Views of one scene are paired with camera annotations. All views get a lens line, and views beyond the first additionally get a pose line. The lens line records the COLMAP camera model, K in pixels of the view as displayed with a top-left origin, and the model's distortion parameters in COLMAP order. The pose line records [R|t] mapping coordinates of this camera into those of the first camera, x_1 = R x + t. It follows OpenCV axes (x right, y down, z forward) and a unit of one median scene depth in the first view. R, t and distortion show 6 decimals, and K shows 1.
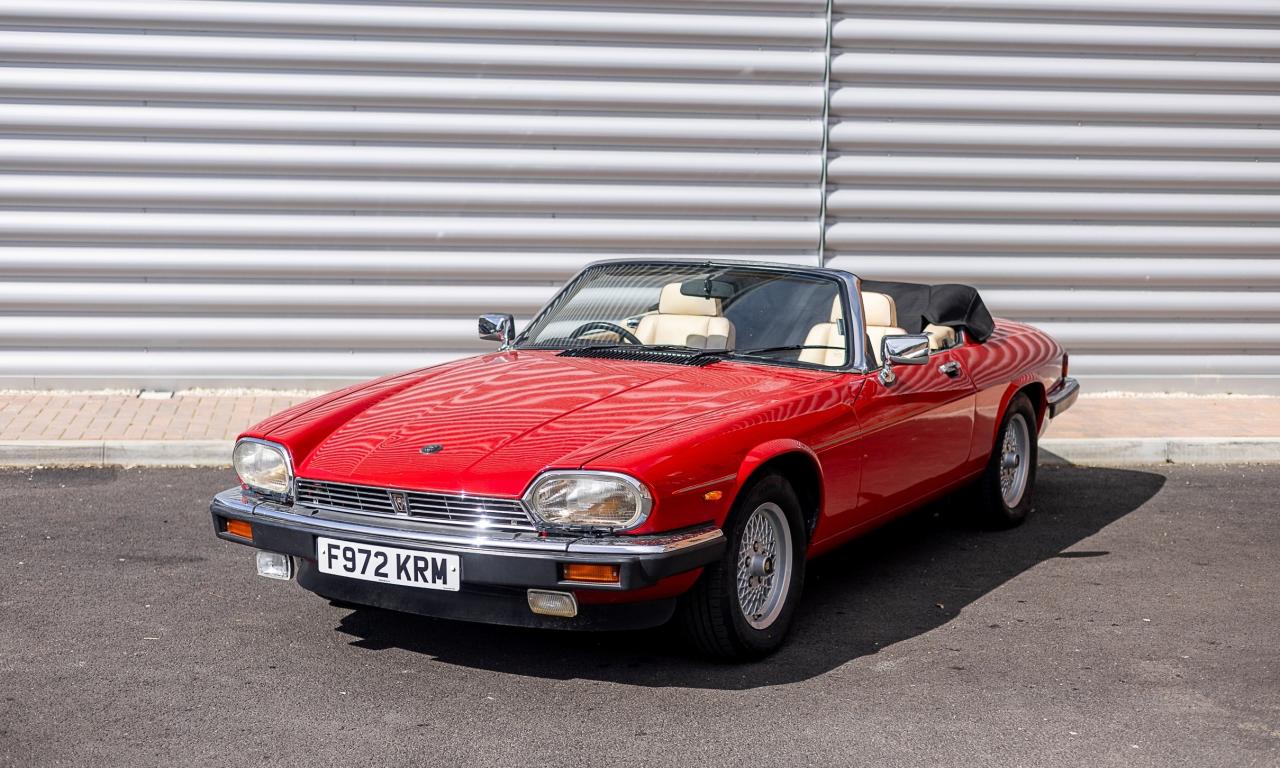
lens RADIAL K [[2063.4, 0, 635.9], [0, 2063.4, 385.5], [0, 0, 1]] dist [0.001428, 0.068049]
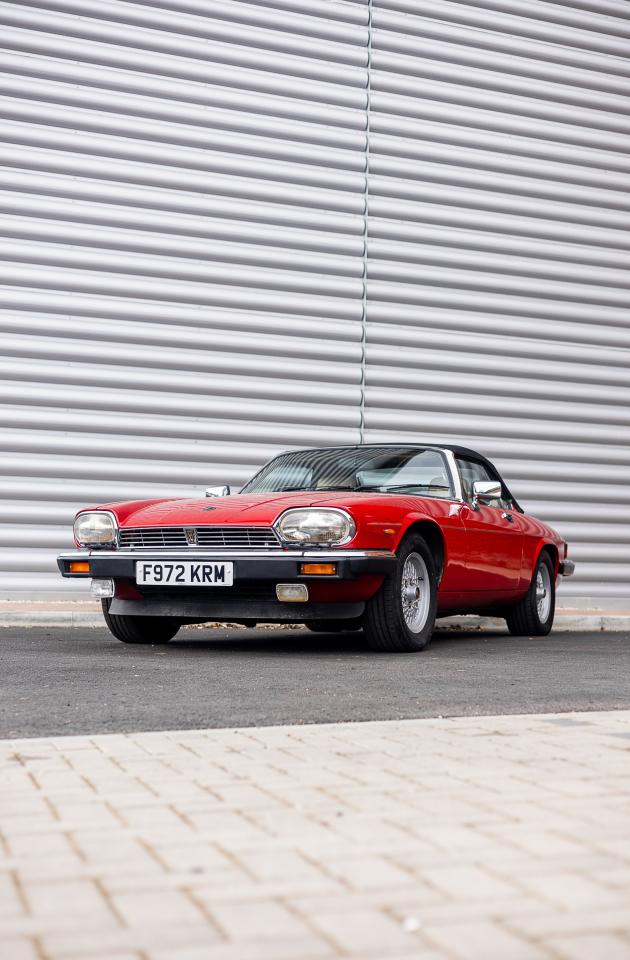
lens RADIAL K [[1421.5, 0, 318.5], [0, 1421.5, 480.3], [0, 0, 1]] dist [-0.001411, 0.015588]
pose [[0.996383, 0.005912, 0.084765, -0.107458], [0.010627, 0.981072, -0.193349, 0.220054], [-0.084304, 0.193551, 0.977462, -0.072190]]
